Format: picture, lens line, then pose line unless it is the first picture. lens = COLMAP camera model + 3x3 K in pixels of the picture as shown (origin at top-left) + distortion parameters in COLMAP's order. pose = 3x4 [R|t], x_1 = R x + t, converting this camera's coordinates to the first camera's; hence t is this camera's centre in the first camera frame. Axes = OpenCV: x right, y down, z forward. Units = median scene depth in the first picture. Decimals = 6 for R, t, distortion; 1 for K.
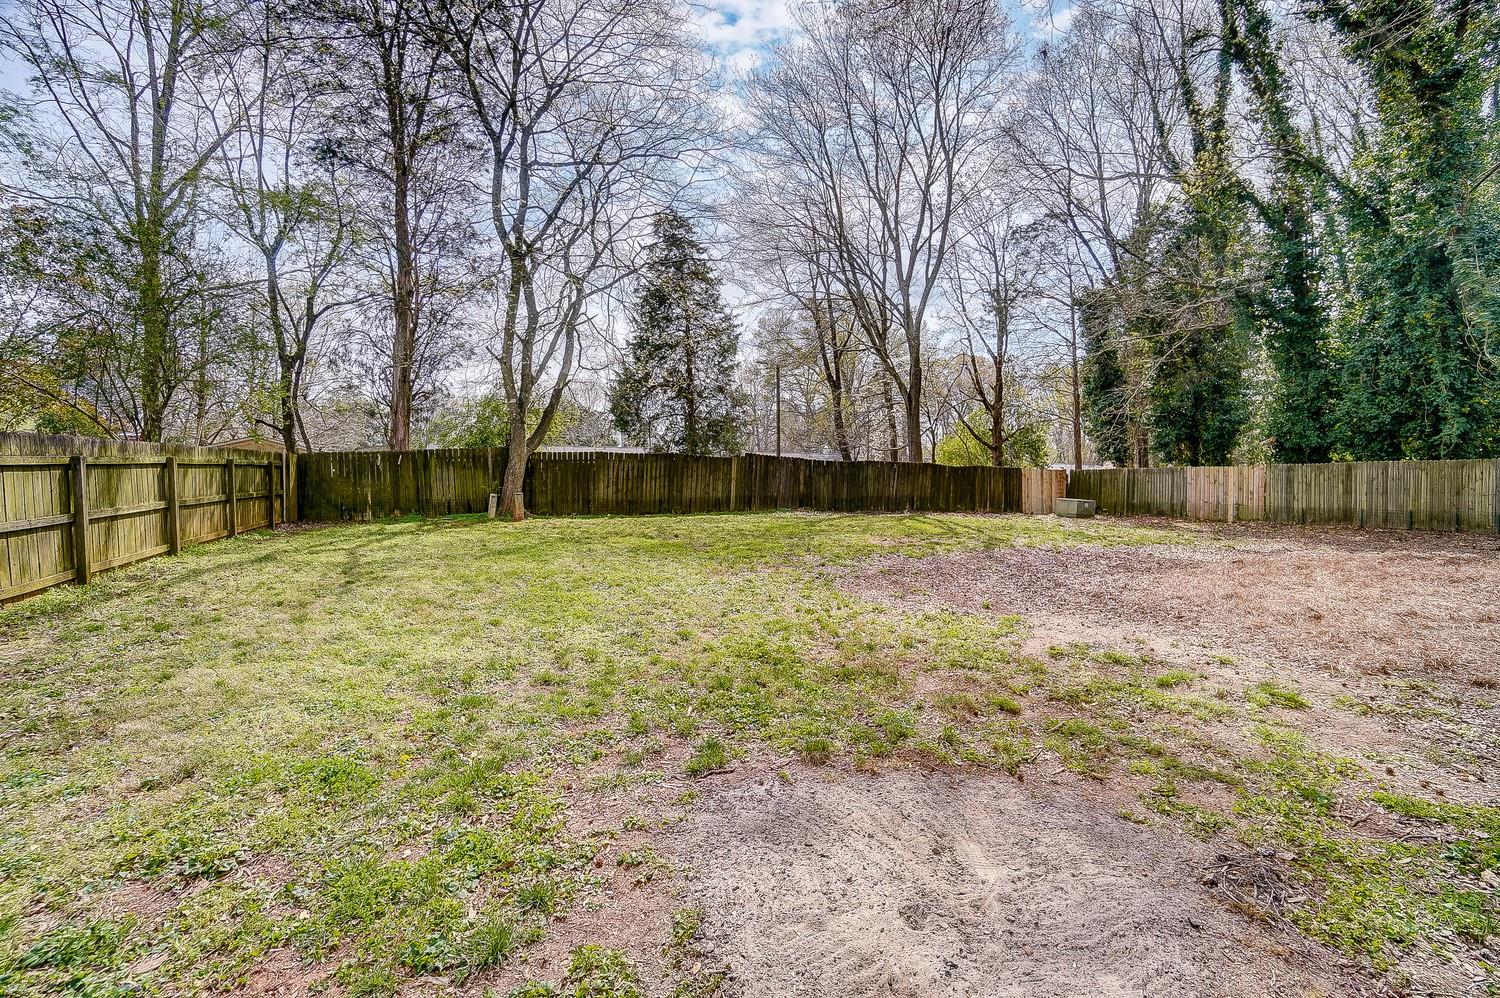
lens RADIAL K [[613.3, 0, 756.3], [0, 613.3, 498.4], [0, 0, 1]] dist [-0.001151, -0.000034]
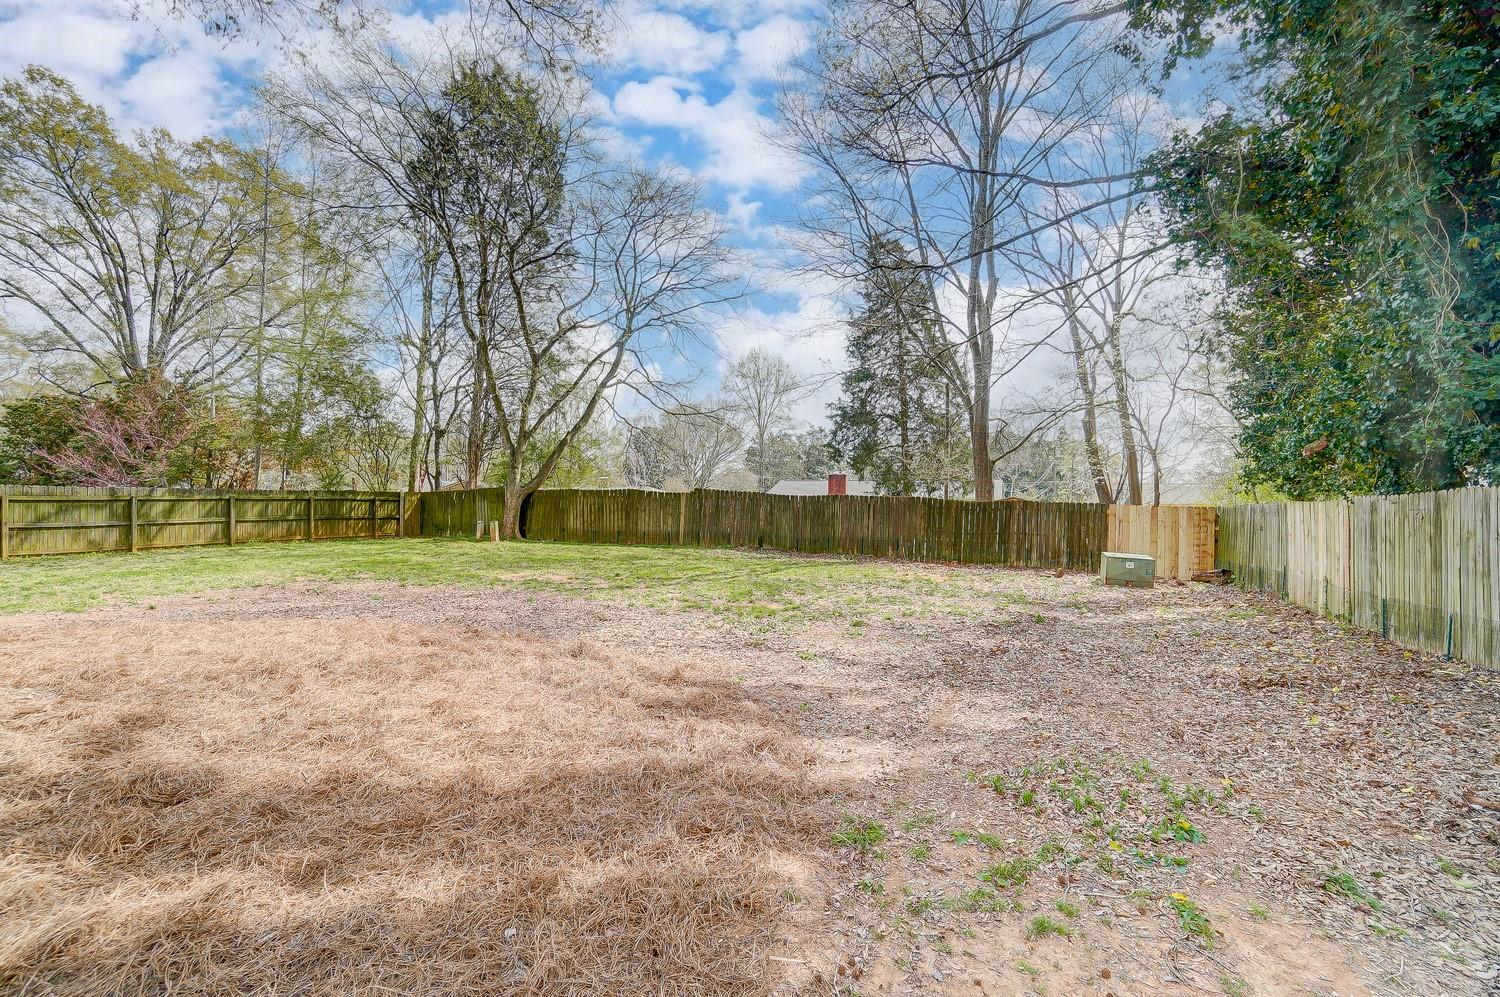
lens RADIAL K [[613.3, 0, 756.3], [0, 613.3, 497.9], [0, 0, 1]] dist [-0.001151, -0.000034]
pose [[0.765414, -0.000648, -0.643538, 0.753477], [-0.038198, 0.998191, -0.046437, -0.016303], [0.642404, 0.060125, 0.764004, 0.303526]]
